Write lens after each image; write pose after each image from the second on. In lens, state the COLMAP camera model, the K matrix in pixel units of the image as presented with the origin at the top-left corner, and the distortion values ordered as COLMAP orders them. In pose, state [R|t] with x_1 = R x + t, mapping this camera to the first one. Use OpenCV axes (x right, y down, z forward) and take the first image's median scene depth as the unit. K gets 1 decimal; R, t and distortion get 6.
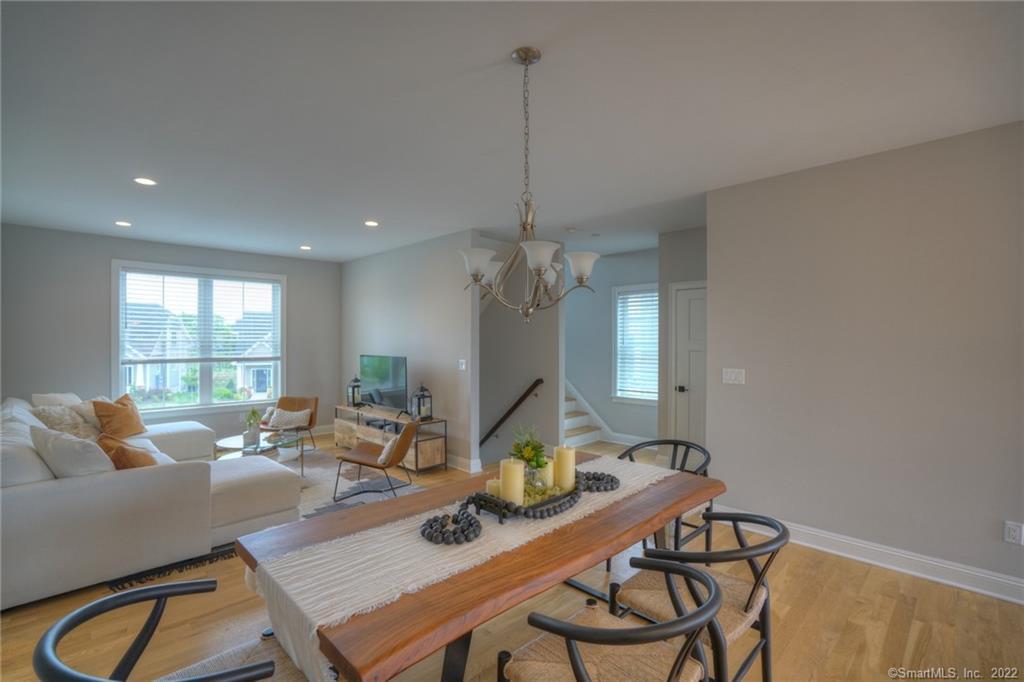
lens RADIAL K [[469.5, 0, 509.9], [0, 469.5, 343.5], [0, 0, 1]] dist [-0.054574, 0.019989]
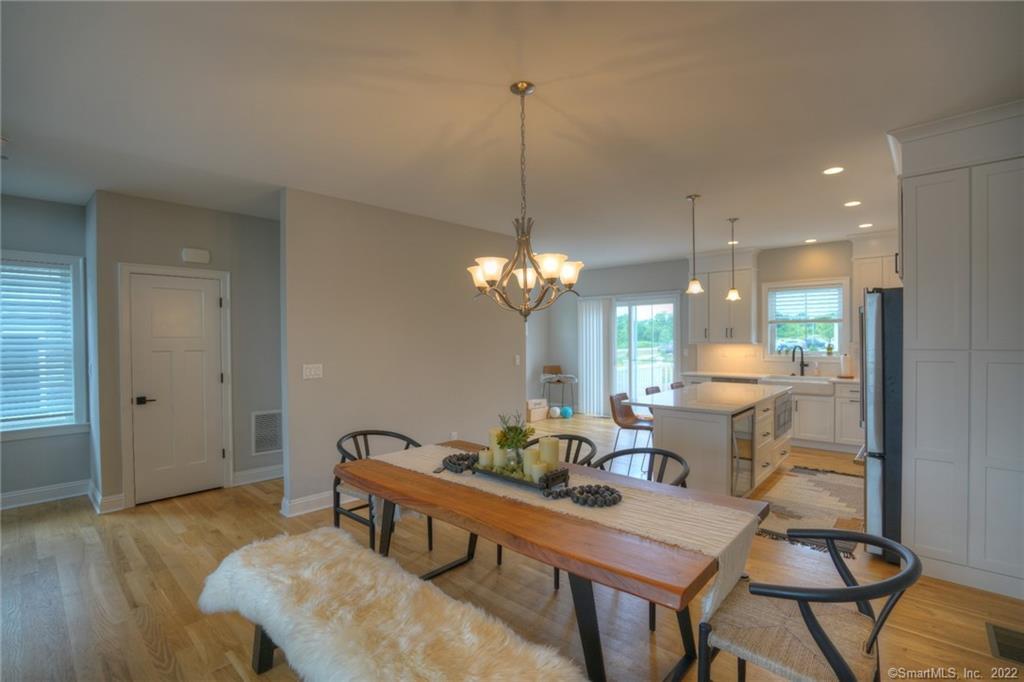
lens RADIAL K [[469.5, 0, 509.9], [0, 469.5, 343.5], [0, 0, 1]] dist [-0.054574, 0.019989]
pose [[-0.049008, -0.011251, 0.998735, -0.396464], [0.011242, 0.999867, 0.011815, -0.000668], [-0.998735, 0.011806, -0.048875, 0.391012]]
